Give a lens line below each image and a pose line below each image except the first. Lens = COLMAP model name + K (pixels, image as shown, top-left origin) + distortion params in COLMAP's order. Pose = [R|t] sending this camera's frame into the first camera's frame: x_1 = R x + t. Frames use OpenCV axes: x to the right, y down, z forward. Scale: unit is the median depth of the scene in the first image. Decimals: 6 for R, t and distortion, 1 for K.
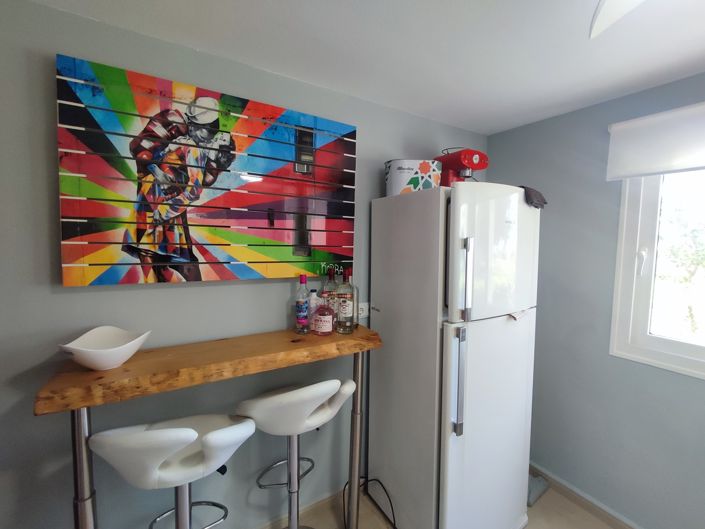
lens RADIAL K [[324.9, 0, 355.1], [0, 324.9, 259.7], [0, 0, 1]] dist [-0.000310, 0.000819]
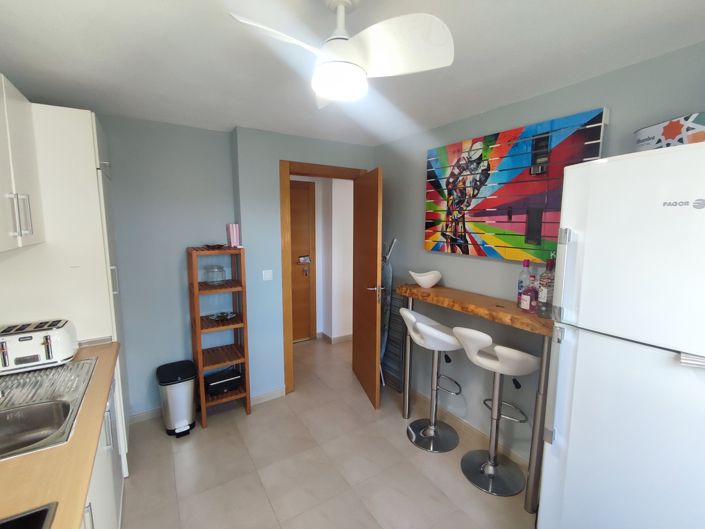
lens RADIAL K [[324.9, 0, 356.0], [0, 324.9, 264.6], [0, 0, 1]] dist [-0.000310, 0.000819]
pose [[0.001317, 0.108414, -0.994105, 1.214613], [-0.074323, 0.991367, 0.108017, -0.021945], [0.997233, 0.073743, 0.009364, 0.413701]]
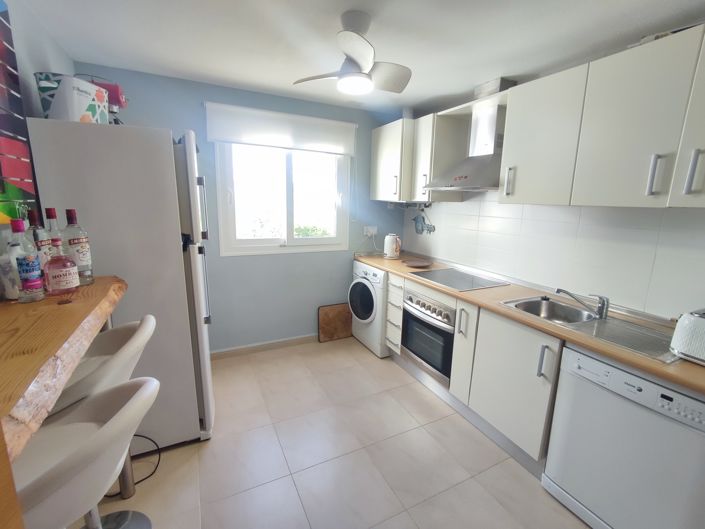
lens RADIAL K [[324.9, 0, 352.0], [0, 324.9, 265.2], [0, 0, 1]] dist [-0.000310, 0.000819]
pose [[0.096979, -0.217106, 0.971319, -0.922161], [0.047865, 0.975807, 0.213330, 0.032793], [-0.994135, 0.025804, 0.105025, 0.250754]]
